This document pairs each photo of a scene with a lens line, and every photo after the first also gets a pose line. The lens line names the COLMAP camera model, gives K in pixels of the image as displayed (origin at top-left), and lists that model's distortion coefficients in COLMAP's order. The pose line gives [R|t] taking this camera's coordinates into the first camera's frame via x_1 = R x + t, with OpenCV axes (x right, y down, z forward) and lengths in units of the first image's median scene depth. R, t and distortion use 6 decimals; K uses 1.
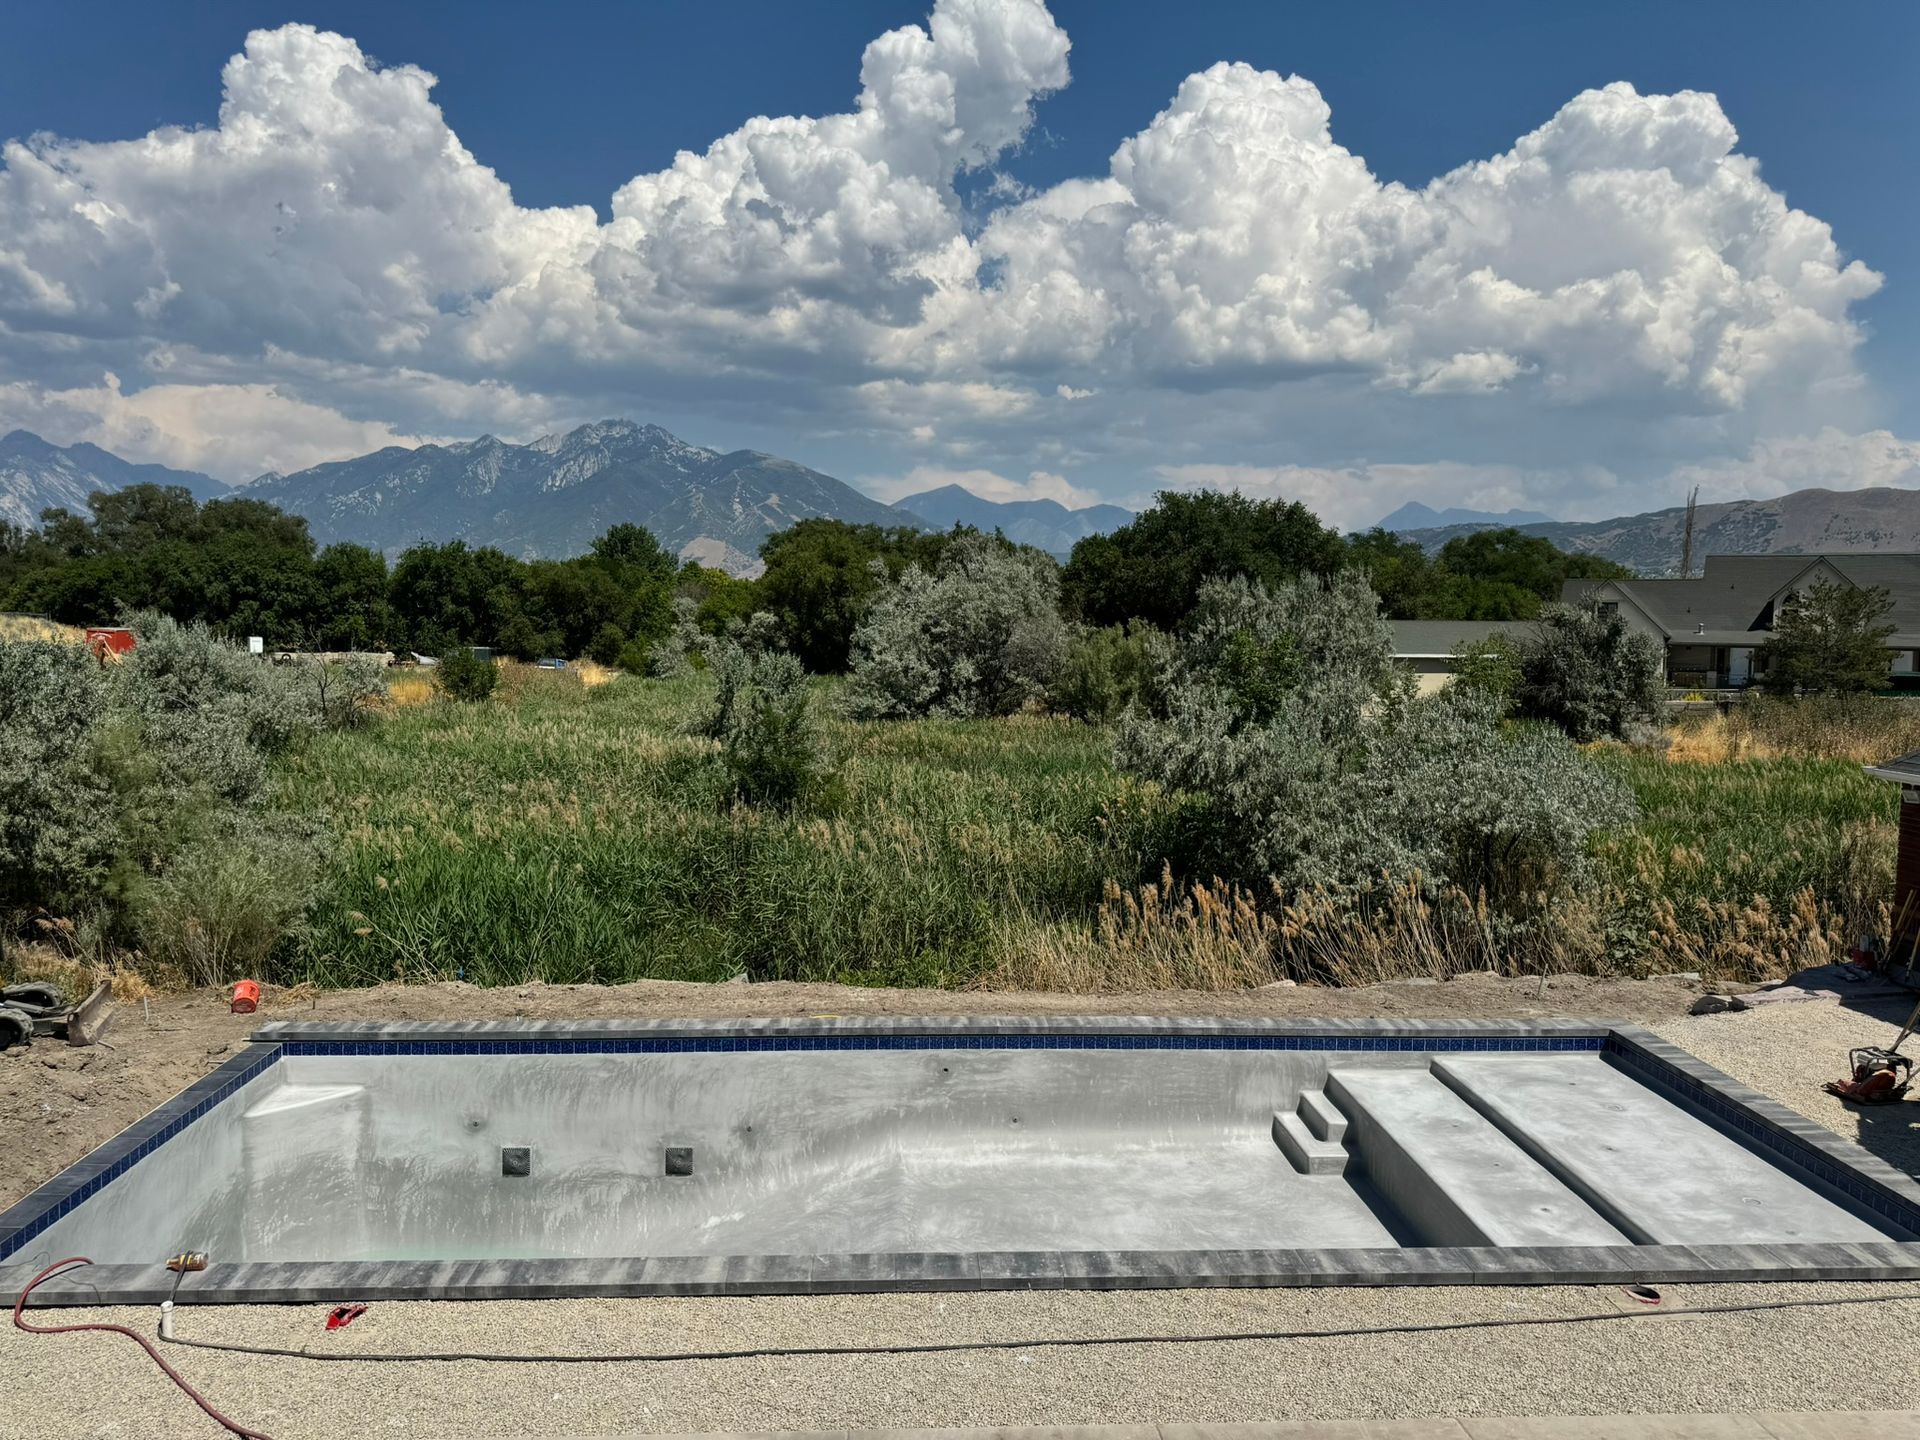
lens RADIAL K [[1354.0, 0, 982.3], [0, 1354.0, 705.9], [0, 0, 1]] dist [0.037004, -0.024501]
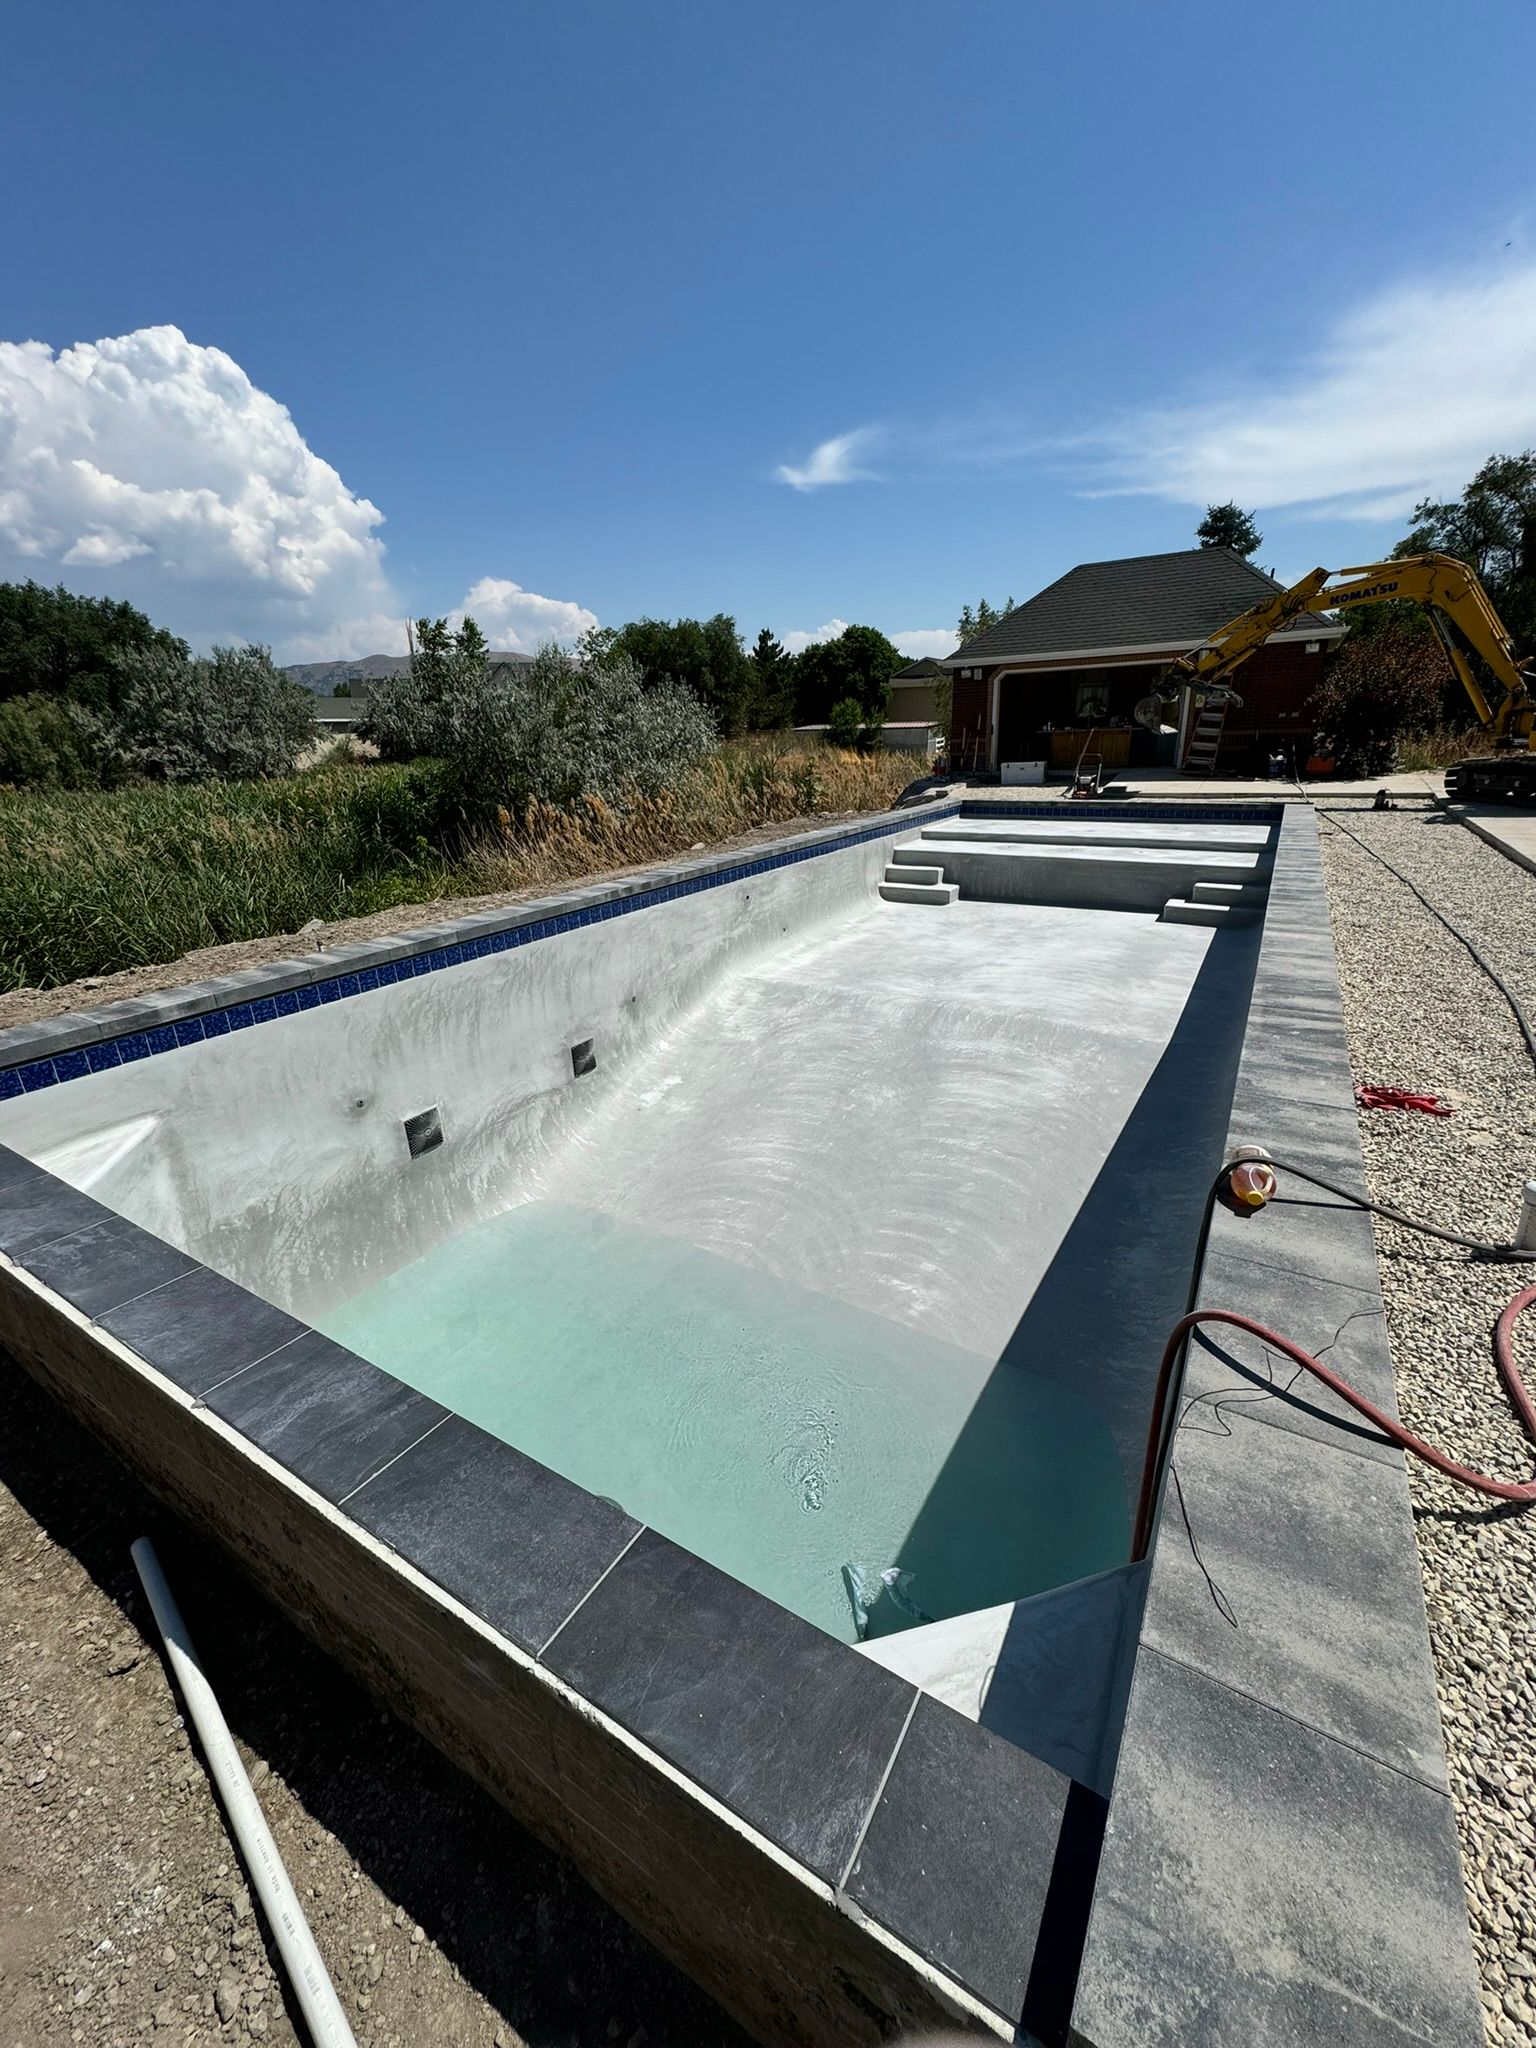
lens RADIAL K [[821.3, 0, 774.2], [0, 821.3, 1020.6], [0, 0, 1]] dist [-0.001741, -0.002993]
pose [[0.565878, -0.304476, 0.766209, -0.537790], [0.097220, 0.947472, 0.304705, 0.165357], [-0.818737, -0.097935, 0.565755, 0.607047]]
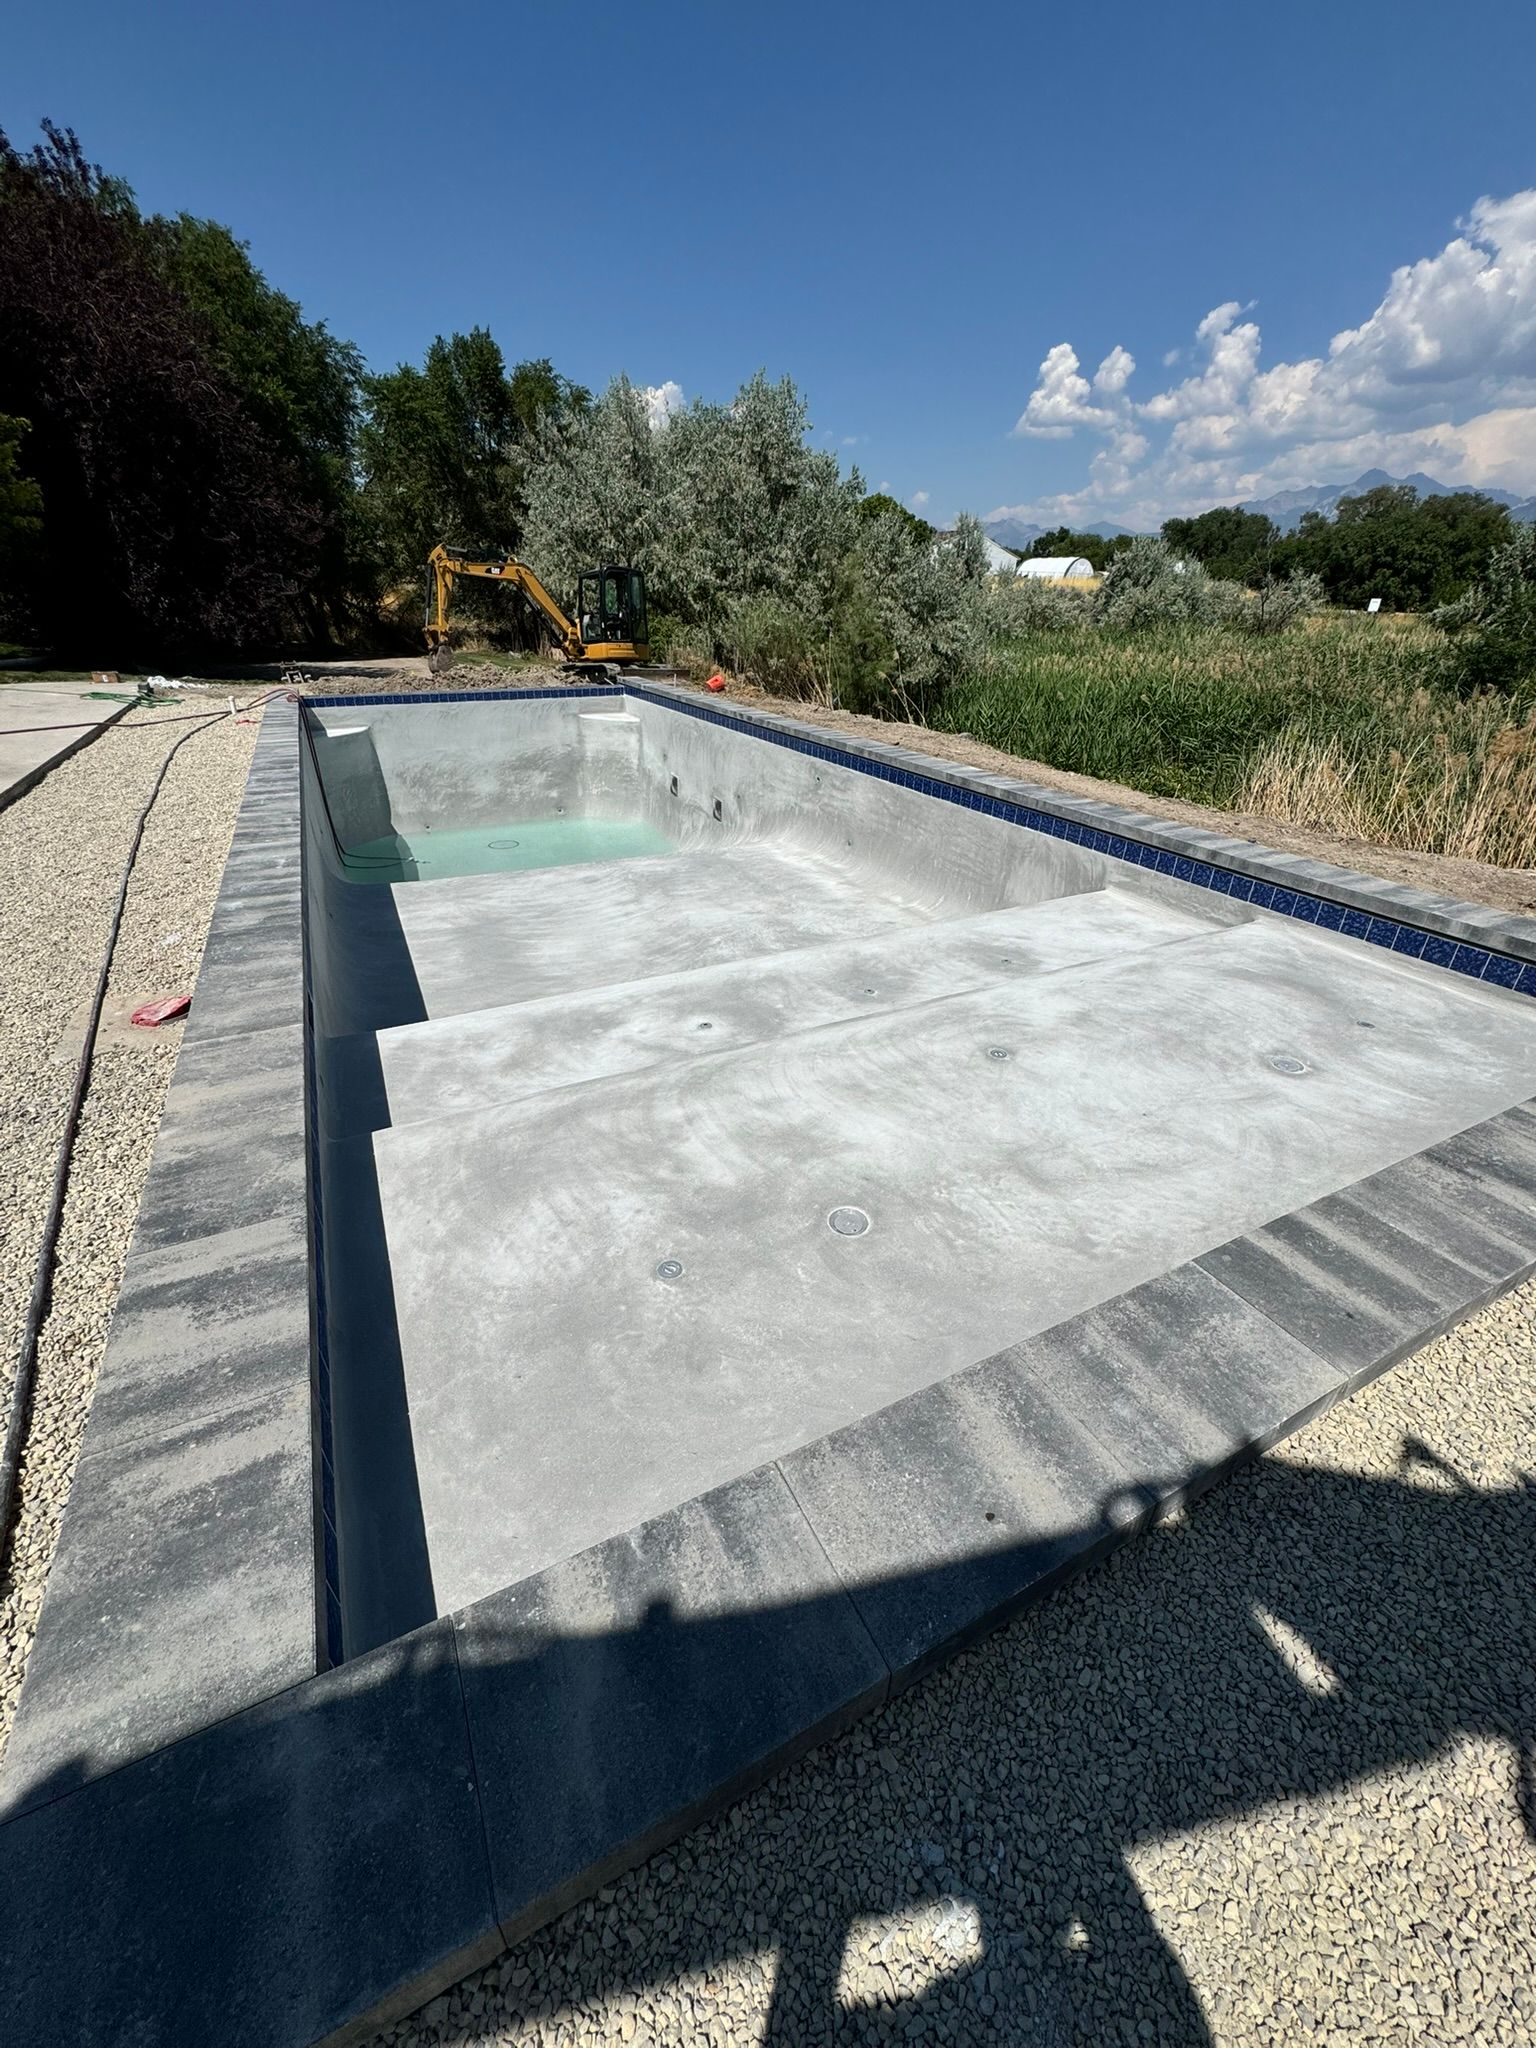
lens RADIAL K [[821.3, 0, 757.6], [0, 821.3, 1019.5], [0, 0, 1]] dist [-0.001741, -0.002993]
pose [[0.386043, 0.412953, -0.824888, 0.555586], [-0.062661, 0.903880, 0.423173, 0.170179], [0.920350, -0.111675, 0.374812, 0.696118]]
